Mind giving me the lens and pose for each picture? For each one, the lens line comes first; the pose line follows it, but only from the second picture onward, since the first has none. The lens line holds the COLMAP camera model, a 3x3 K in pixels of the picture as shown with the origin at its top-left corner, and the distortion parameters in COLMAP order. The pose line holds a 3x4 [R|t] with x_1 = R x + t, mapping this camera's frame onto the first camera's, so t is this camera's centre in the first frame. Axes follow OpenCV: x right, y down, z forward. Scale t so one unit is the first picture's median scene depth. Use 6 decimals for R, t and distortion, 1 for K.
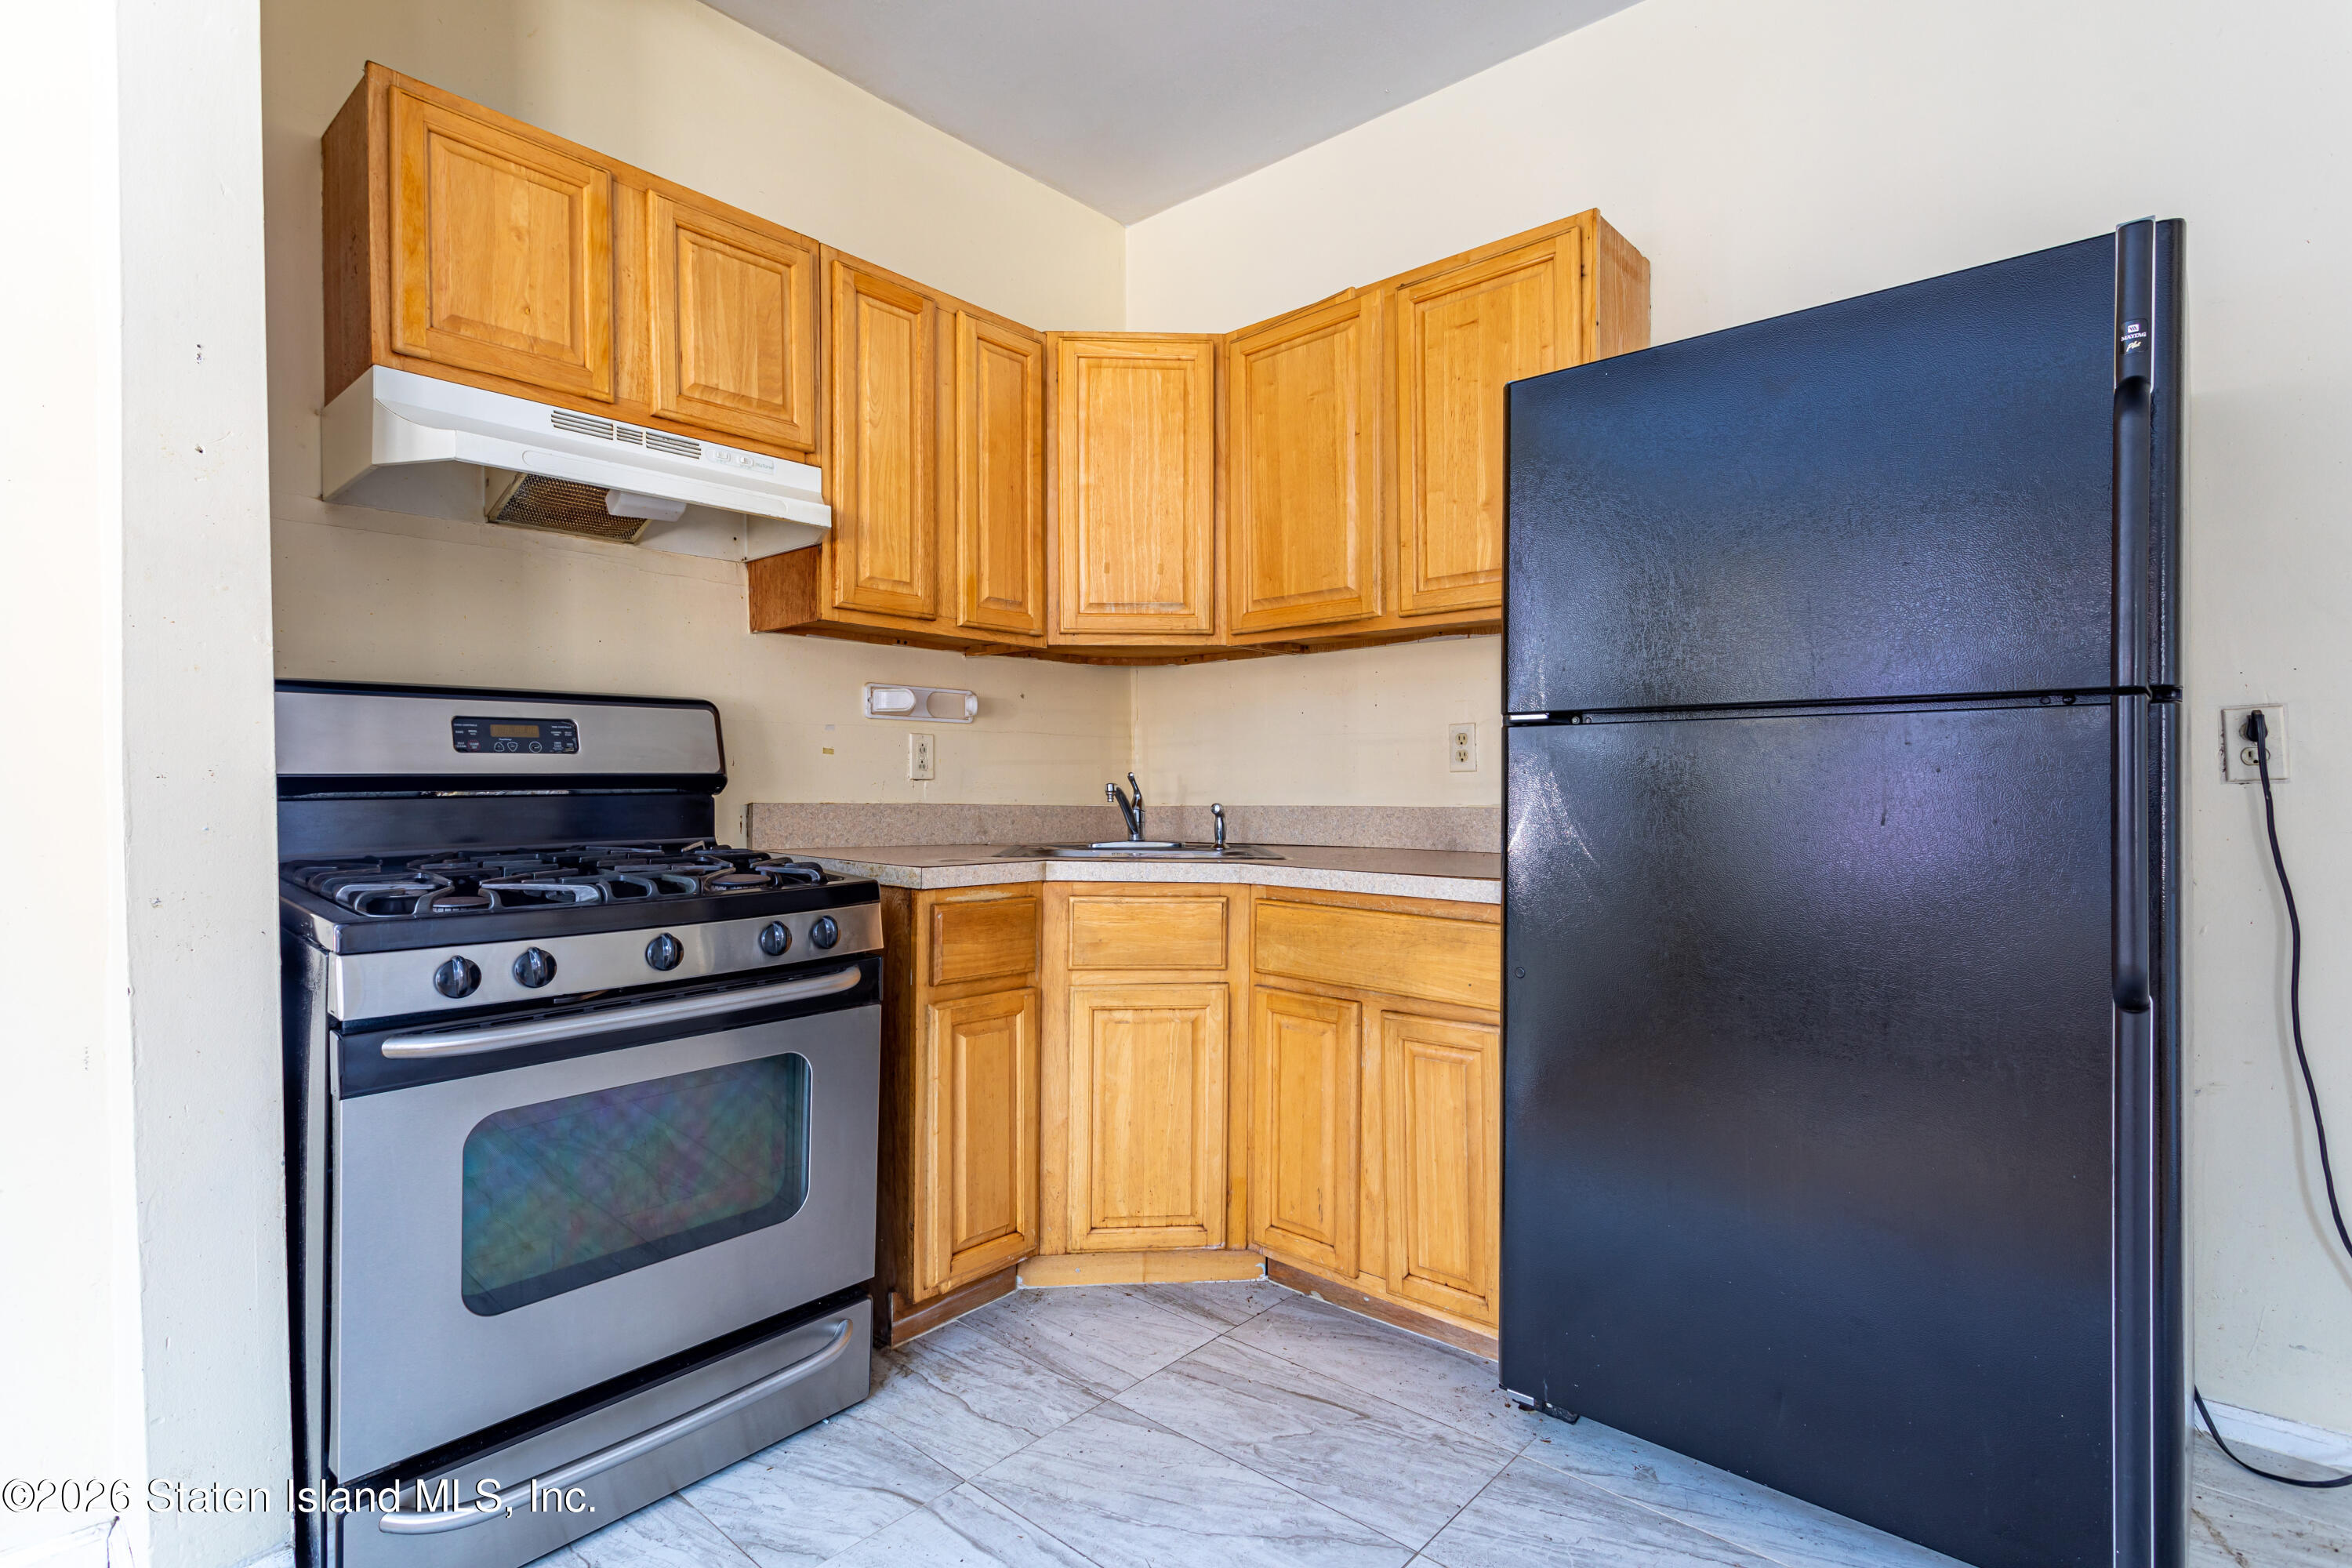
lens RADIAL K [[1137.2, 0, 1170.3], [0, 1137.2, 790.8], [0, 0, 1]] dist [0.002995, 0.000875]
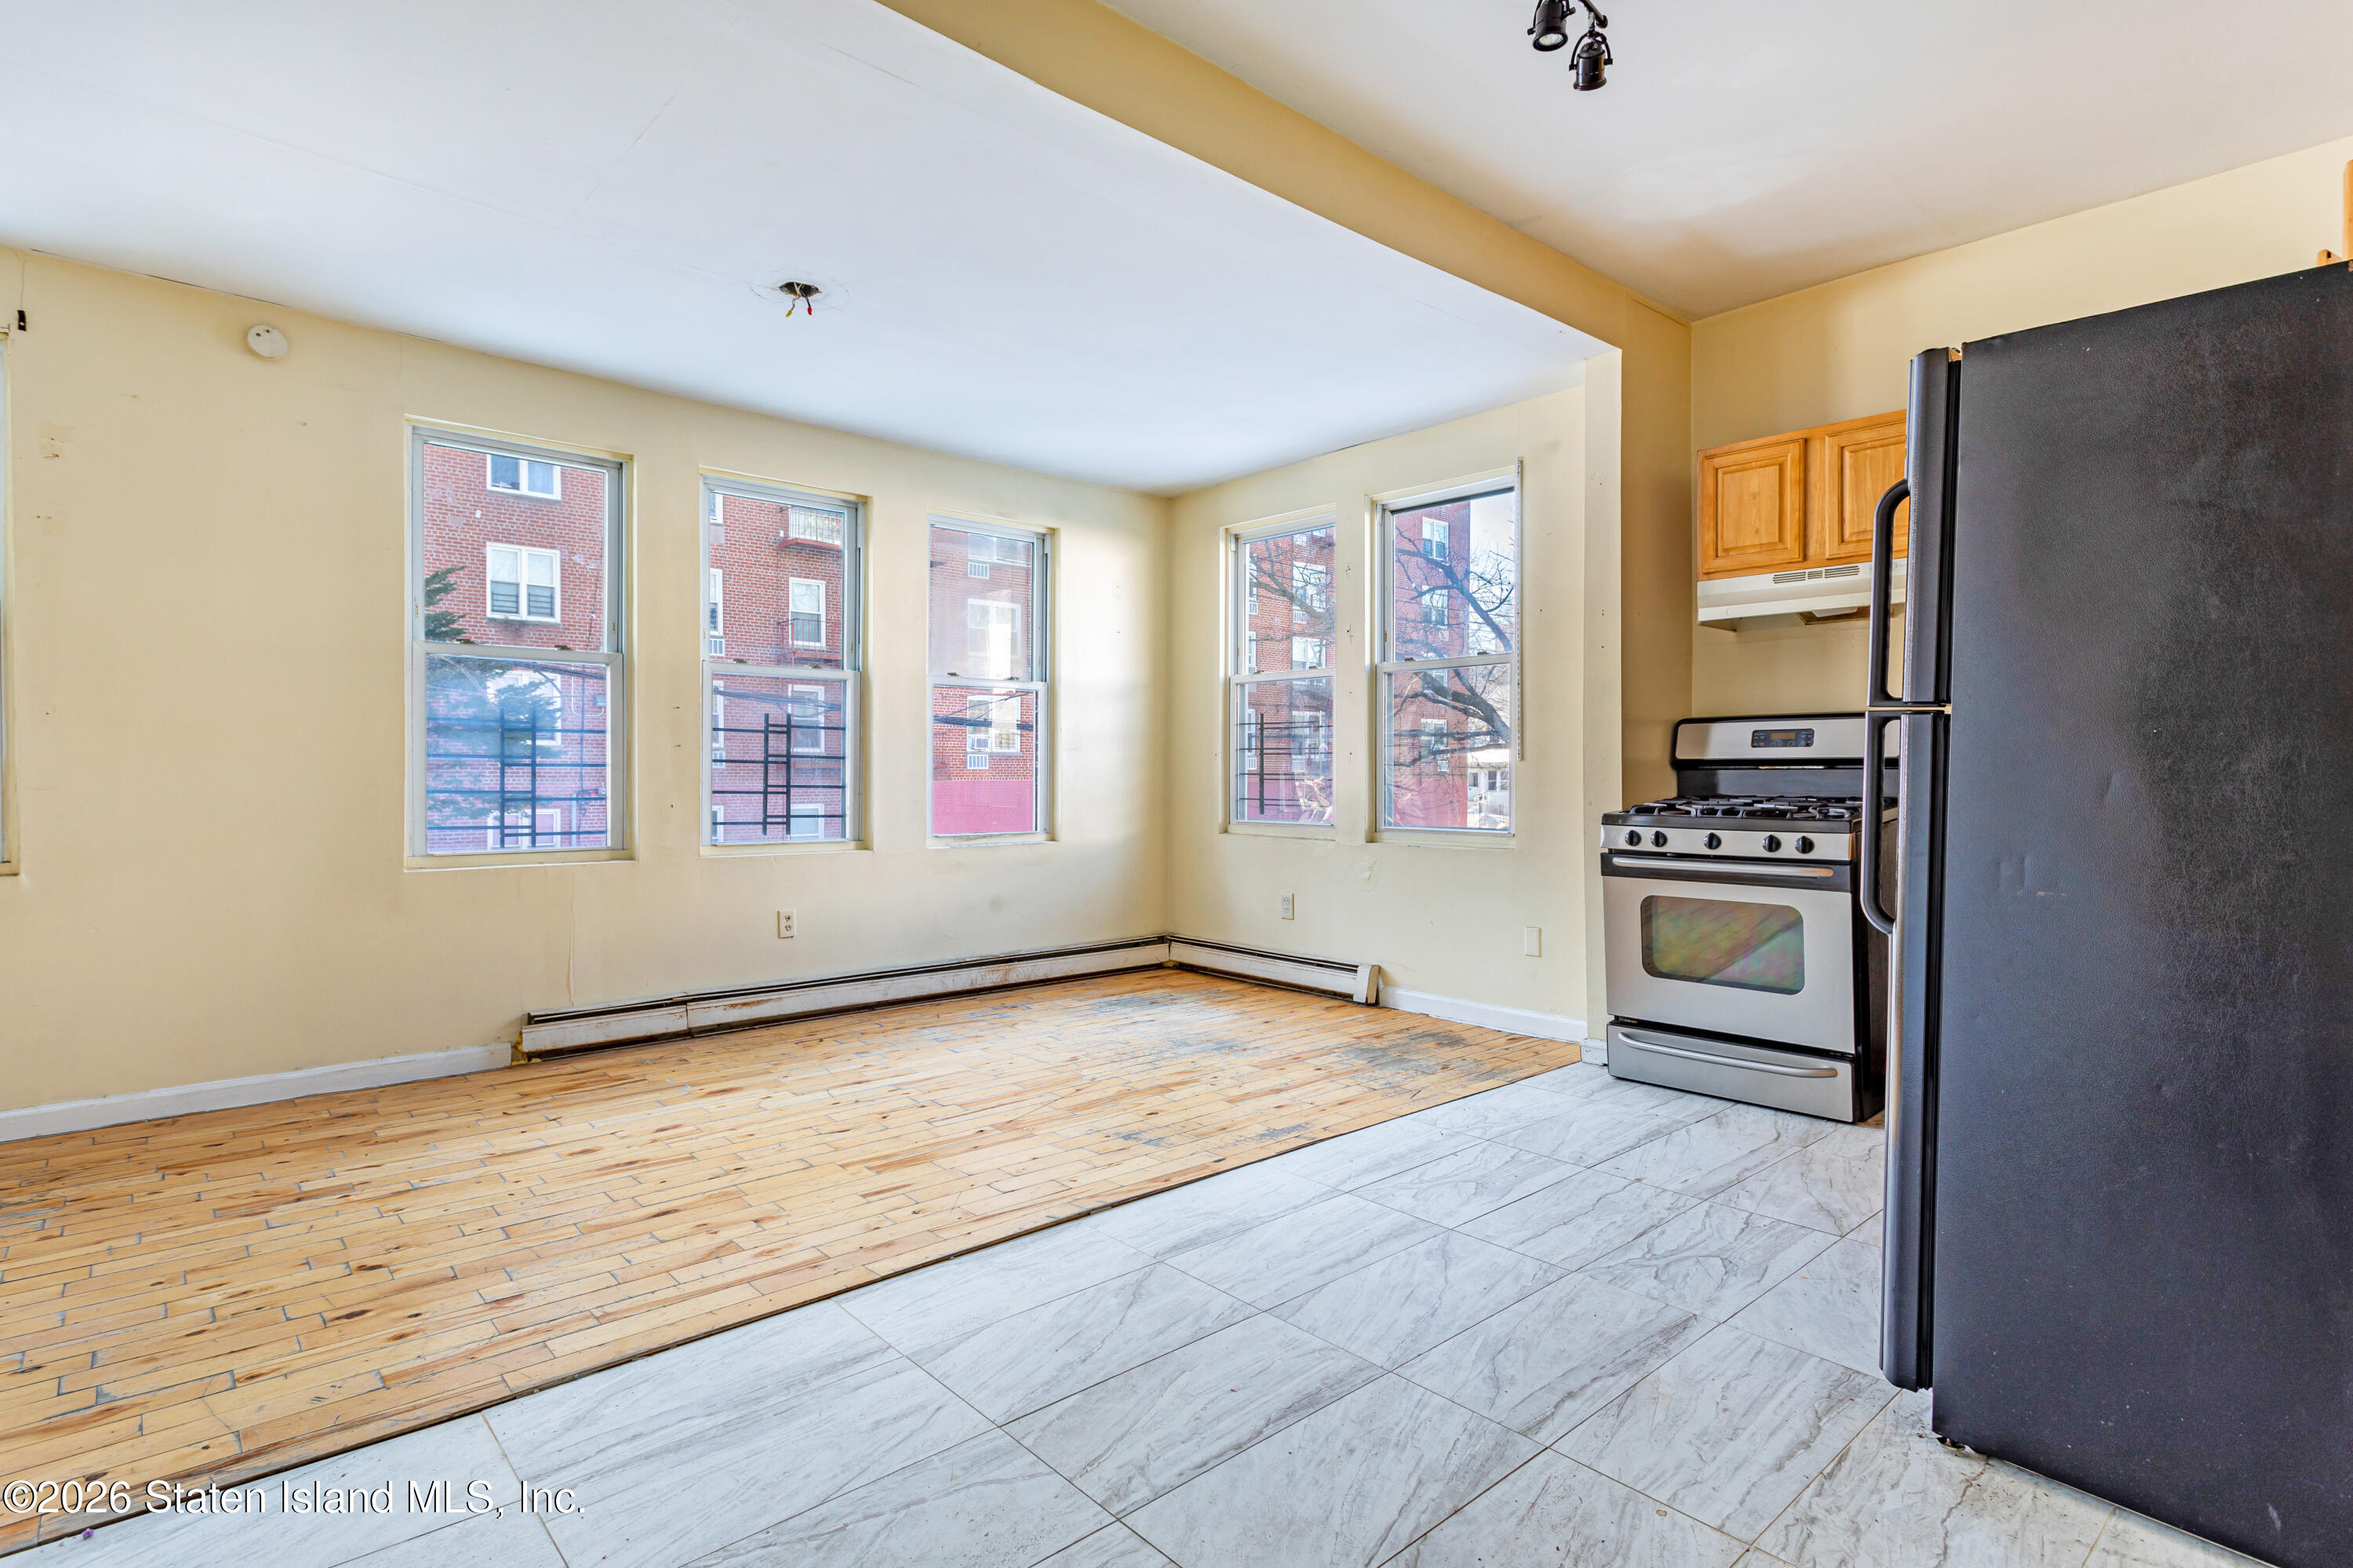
lens RADIAL K [[1185.1, 0, 1132.2], [0, 1185.1, 768.8], [0, 0, 1]] dist [0.000787, 0.000177]
pose [[-0.141821, 0.010199, -0.989840, 1.399346], [-0.000972, 0.999945, 0.010442, -0.014259], [0.989892, 0.002443, -0.141804, 0.155843]]
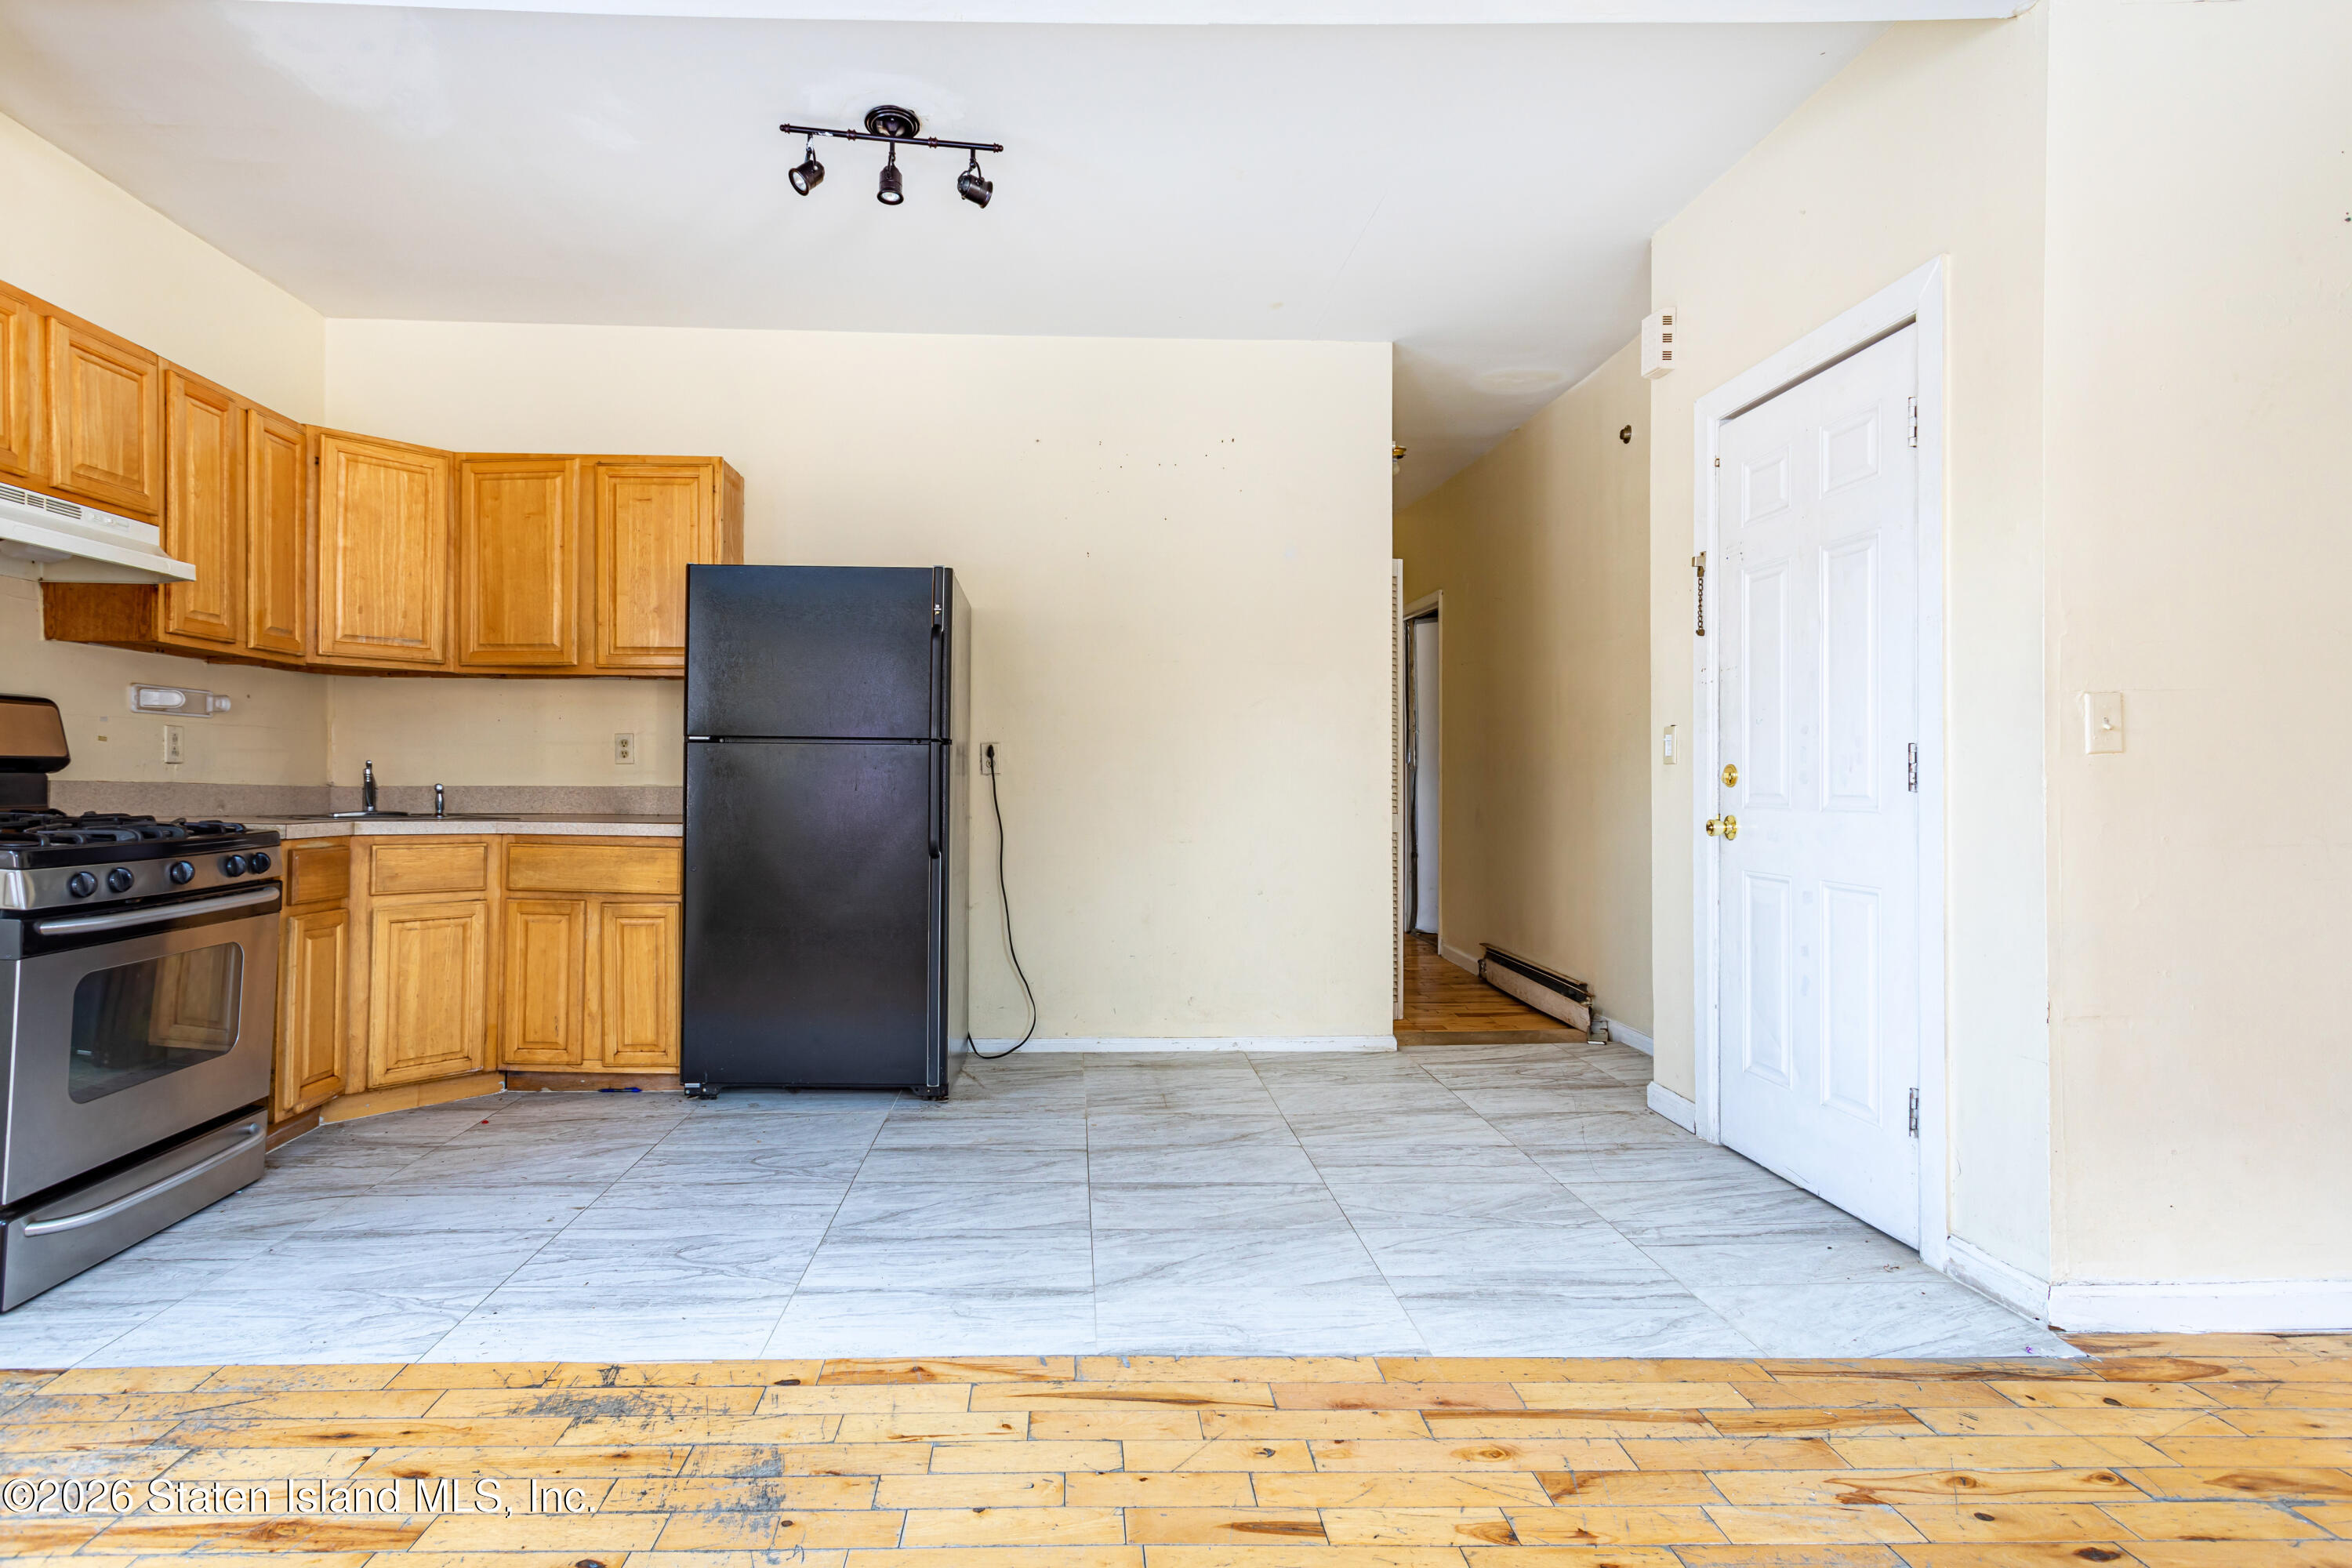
lens RADIAL K [[1184.5, 0, 1131.7], [0, 1184.5, 768.8], [0, 0, 1]] dist [0.000787, 0.000177]
pose [[0.703229, 0.013408, 0.710837, -0.489458], [-0.005077, 0.999891, -0.013838, 0.010461], [-0.710945, 0.006123, 0.703221, -0.772517]]
